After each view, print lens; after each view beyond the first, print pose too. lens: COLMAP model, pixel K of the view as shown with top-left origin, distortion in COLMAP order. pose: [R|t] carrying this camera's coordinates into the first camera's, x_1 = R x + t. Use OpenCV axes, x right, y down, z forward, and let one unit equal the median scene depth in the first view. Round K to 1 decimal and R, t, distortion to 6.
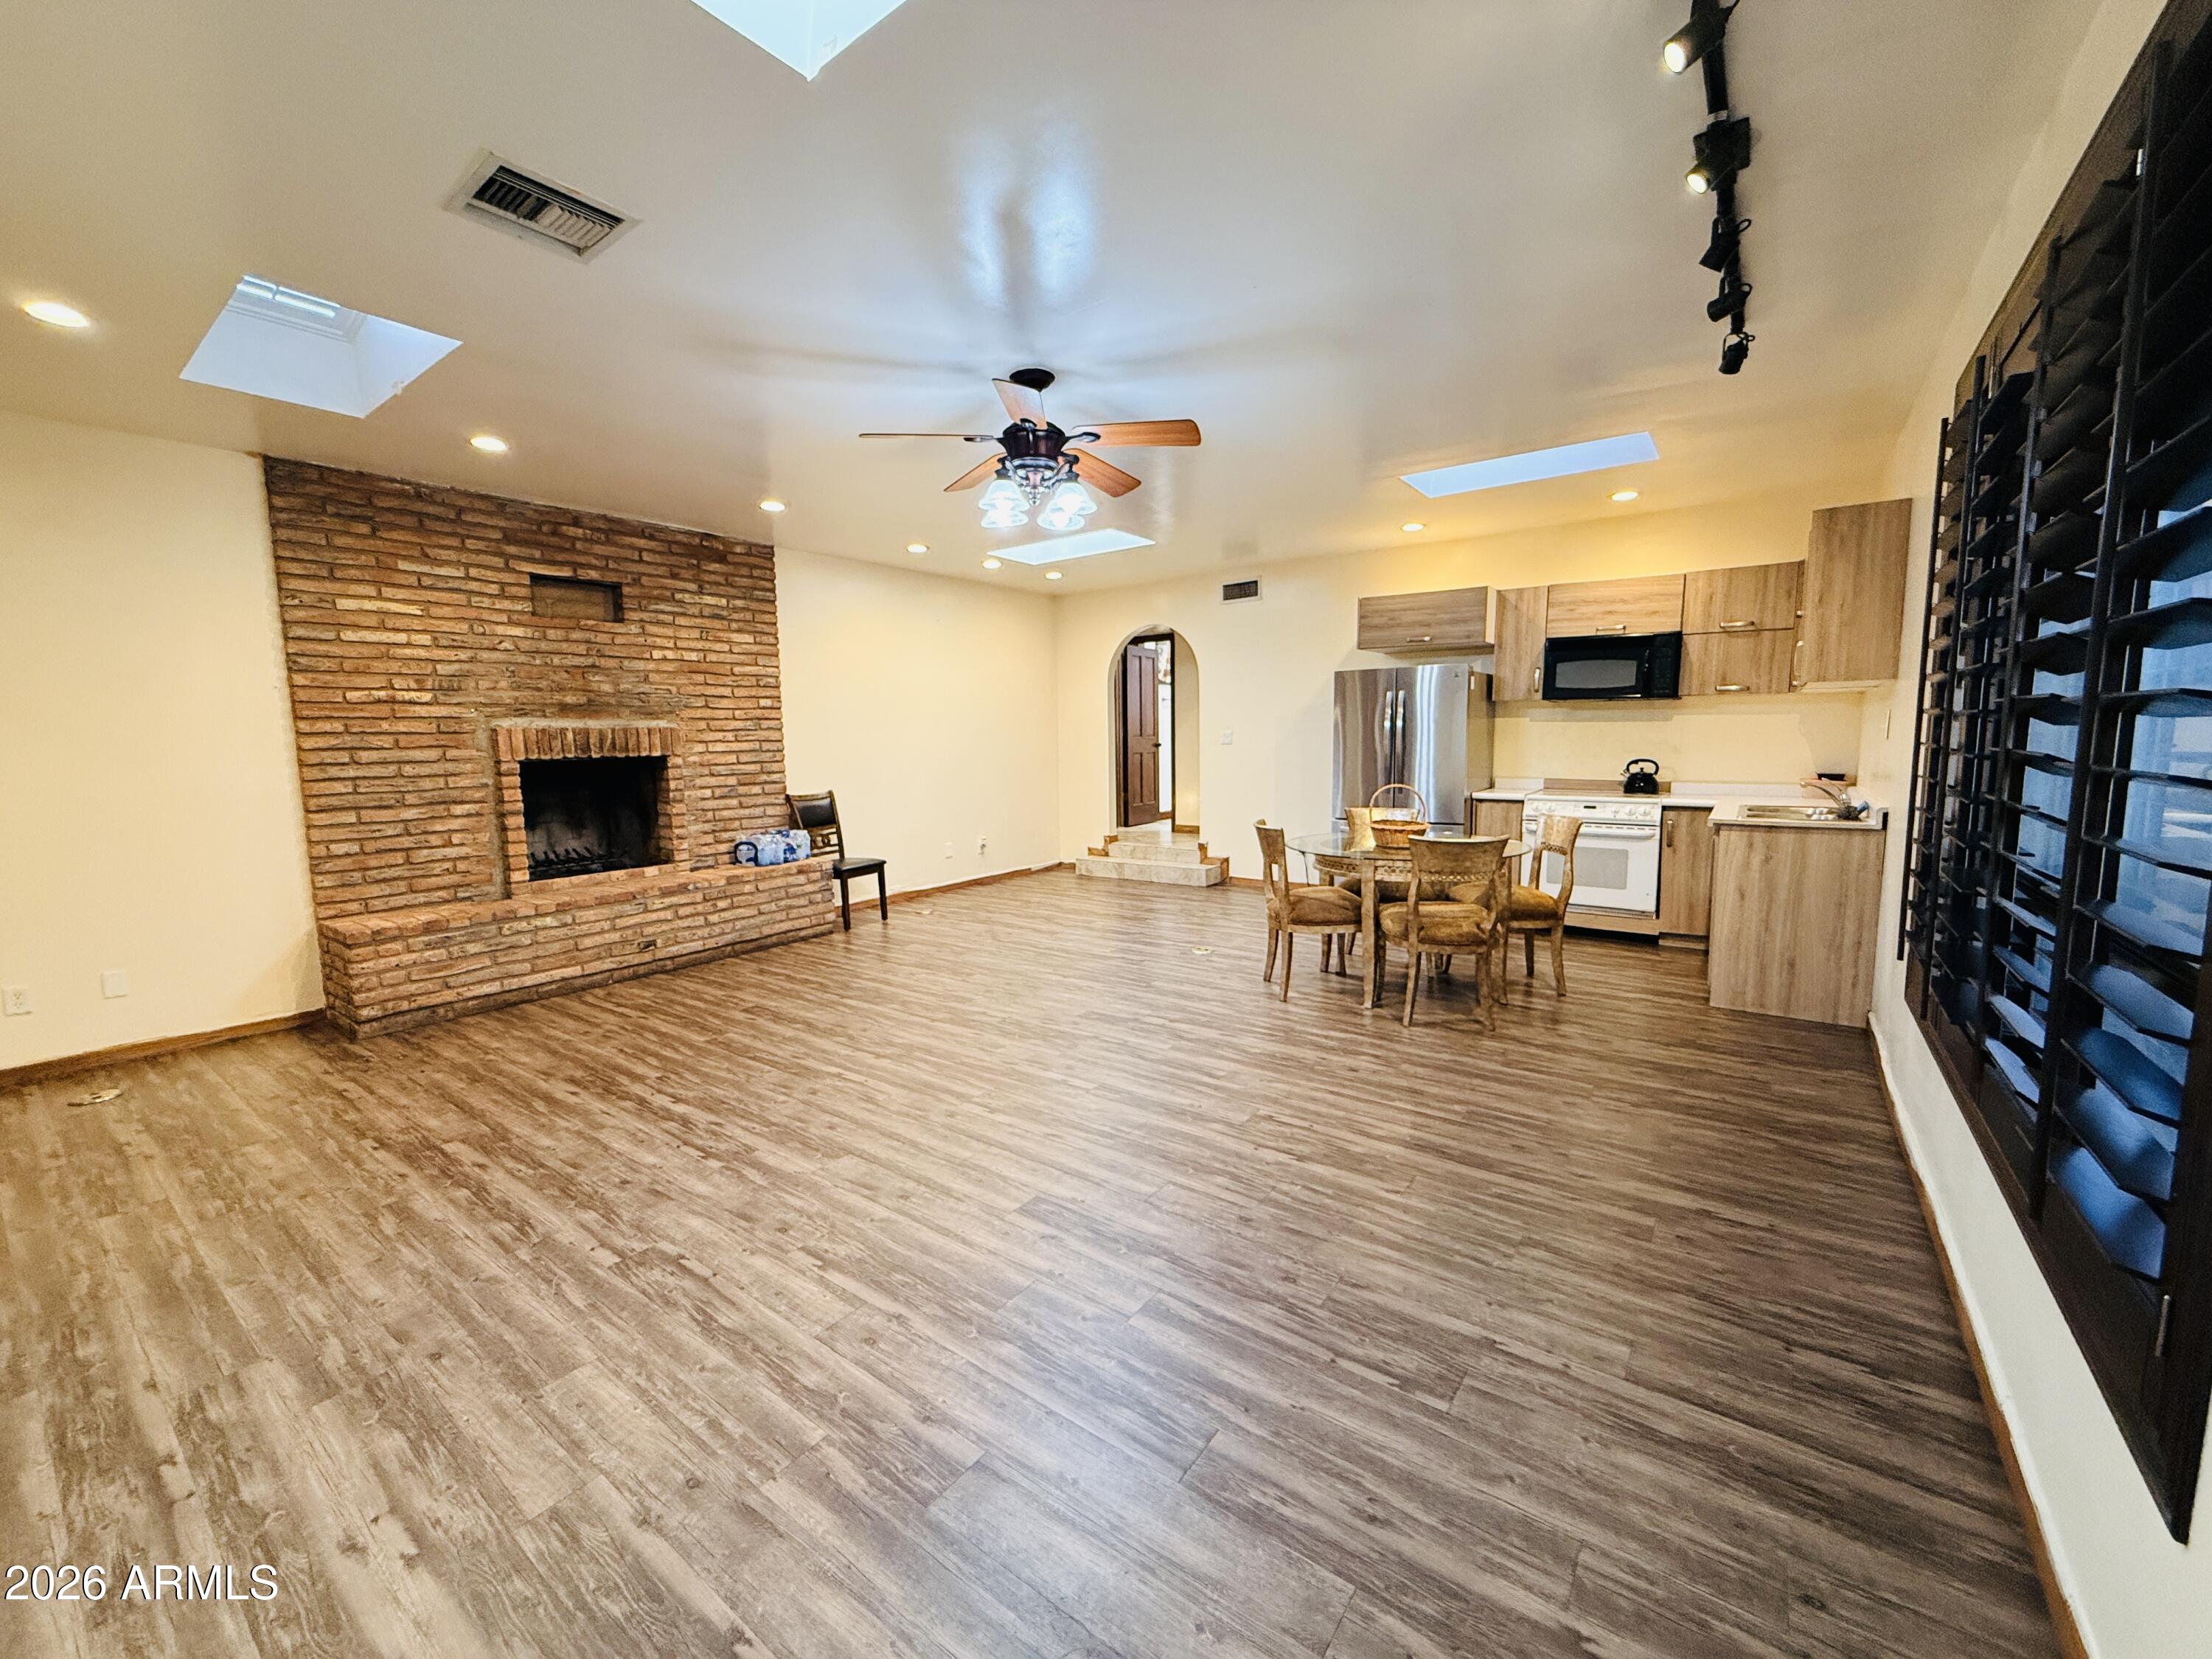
lens RADIAL K [[878.4, 0, 1104.6], [0, 878.4, 830.6], [0, 0, 1]] dist [0.001144, -0.000047]
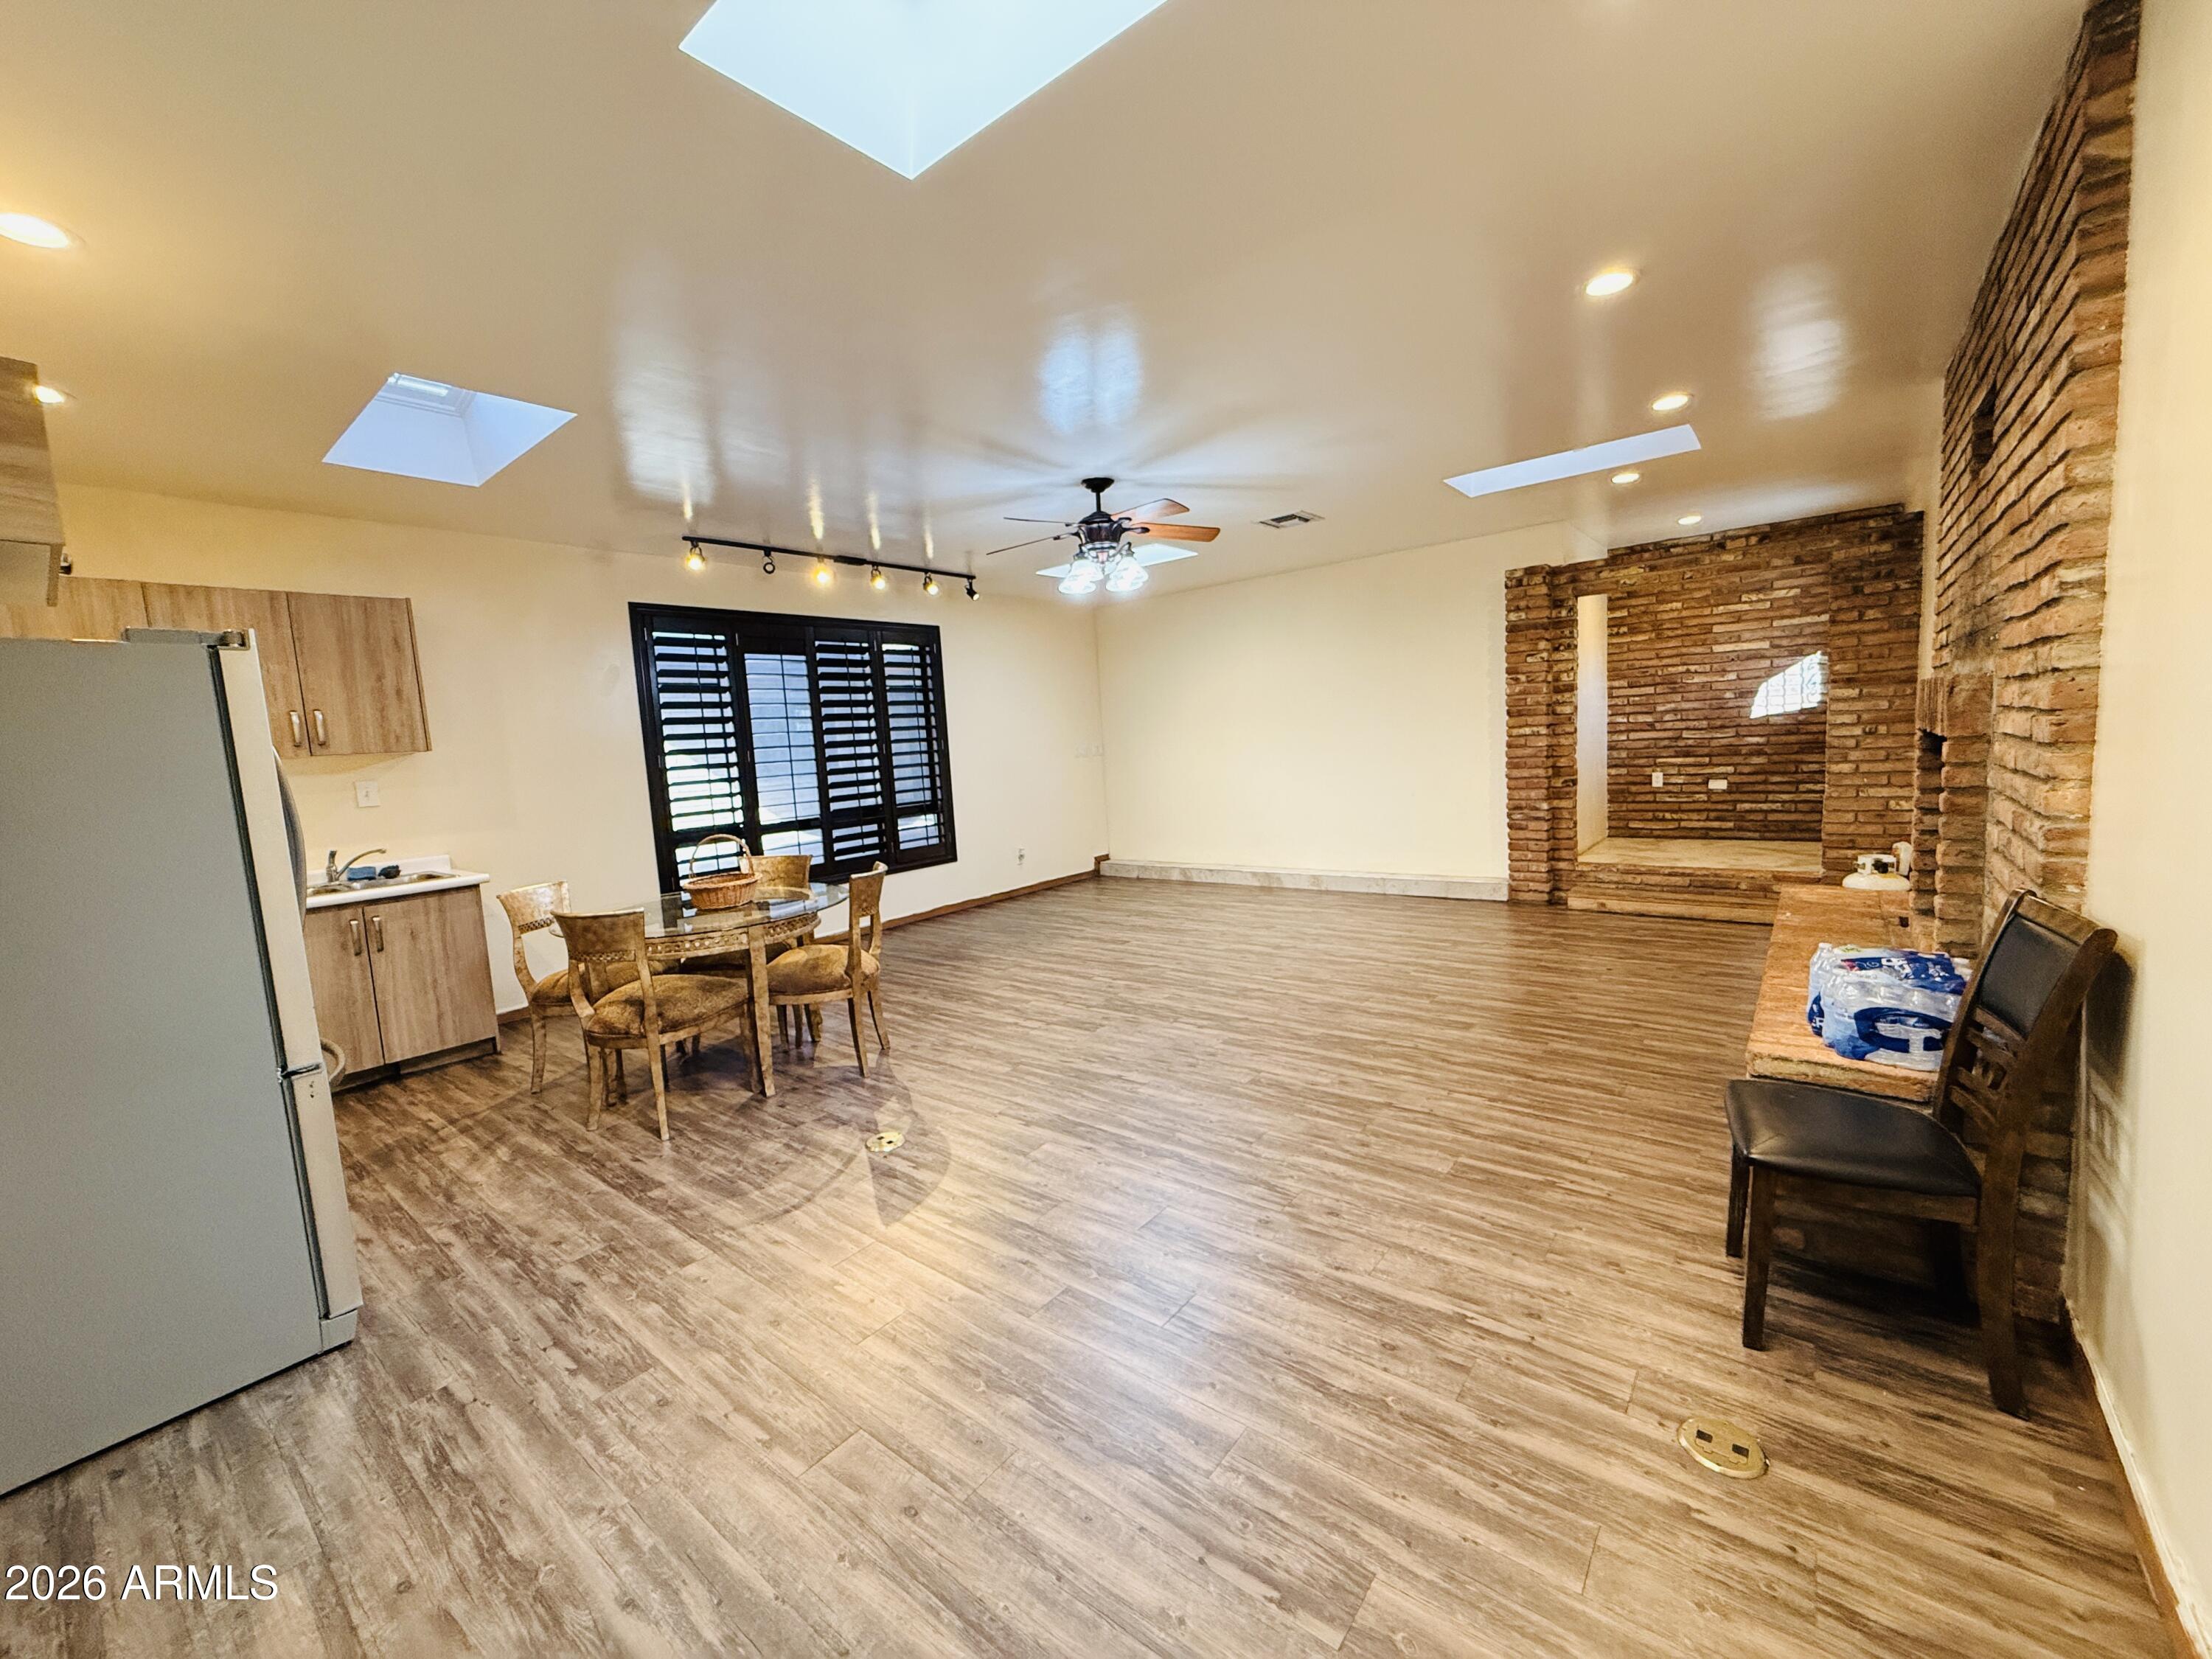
lens RADIAL K [[878.4, 0, 1104.6], [0, 878.4, 830.6], [0, 0, 1]] dist [0.001144, -0.000047]
pose [[-0.996439, 0.071080, 0.045362, -0.096766], [0.079109, 0.974246, 0.211153, -0.229204], [-0.029185, 0.213990, -0.976400, 2.004150]]
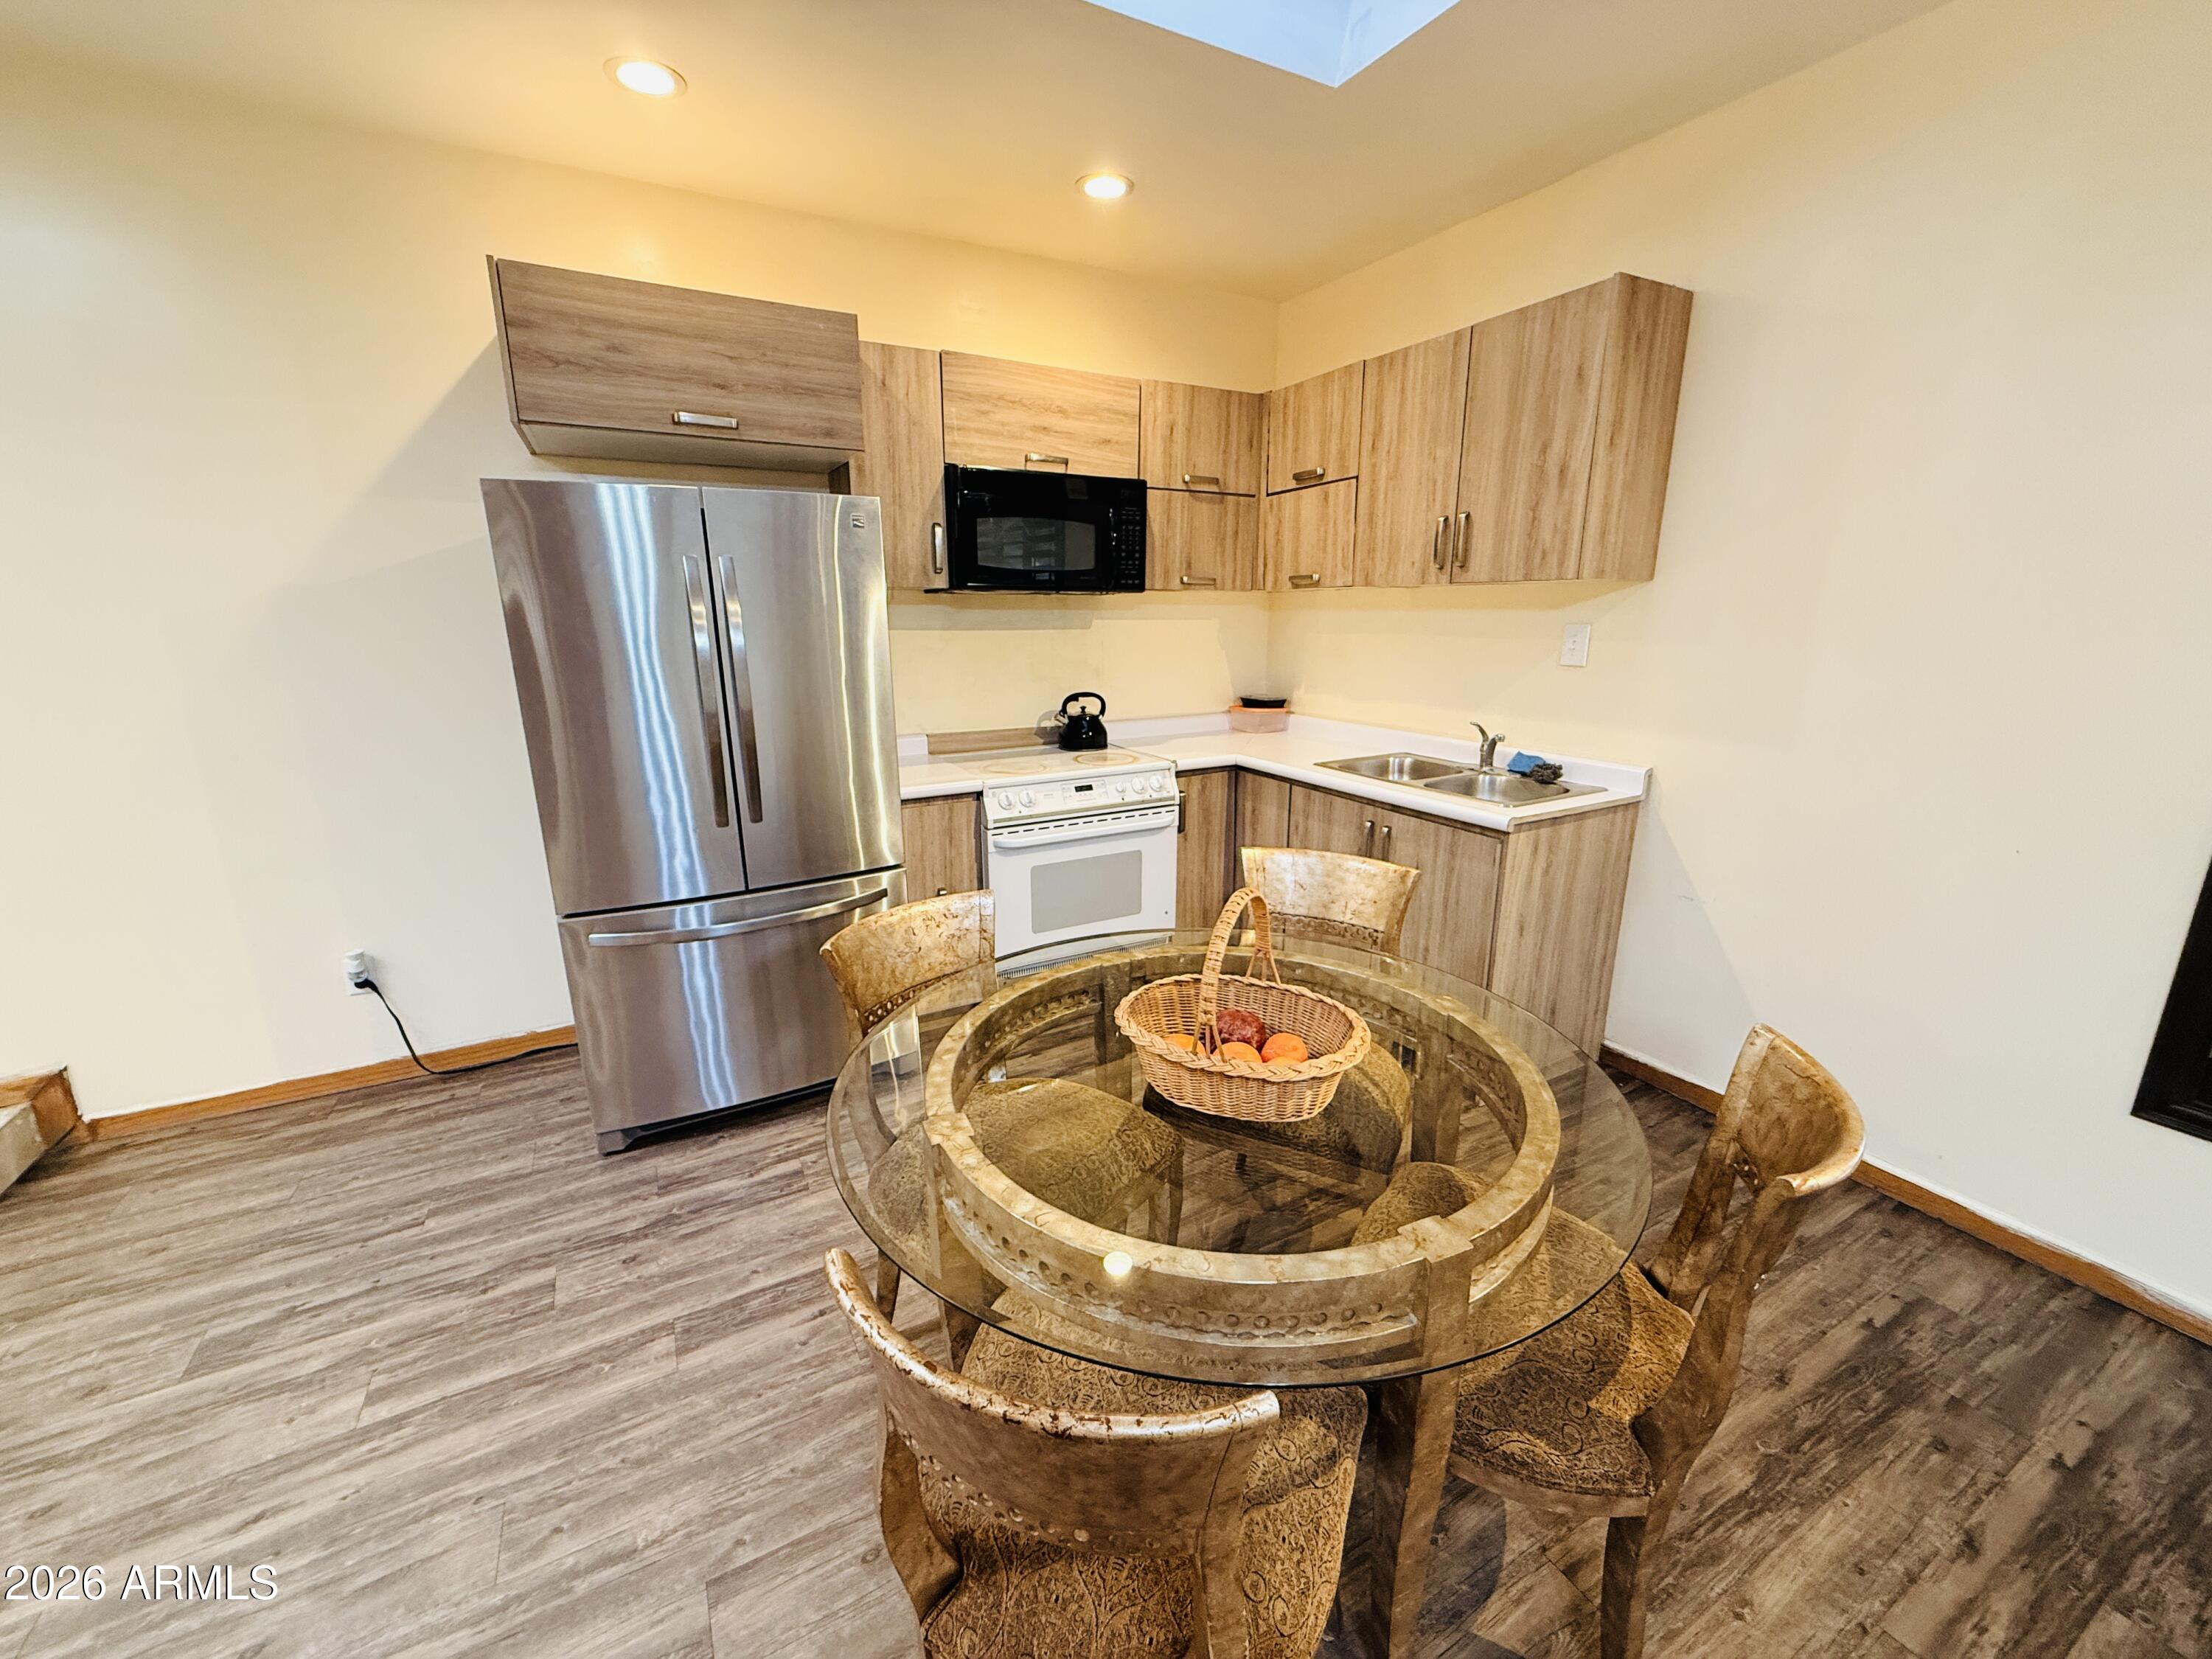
lens RADIAL K [[878.4, 0, 1104.6], [0, 878.4, 830.6], [0, 0, 1]] dist [0.001144, -0.000047]
pose [[0.421312, -0.216869, 0.880605, 0.073316], [0.101436, 0.976164, 0.191872, -0.143359], [-0.901225, 0.008487, 0.433267, 0.995161]]
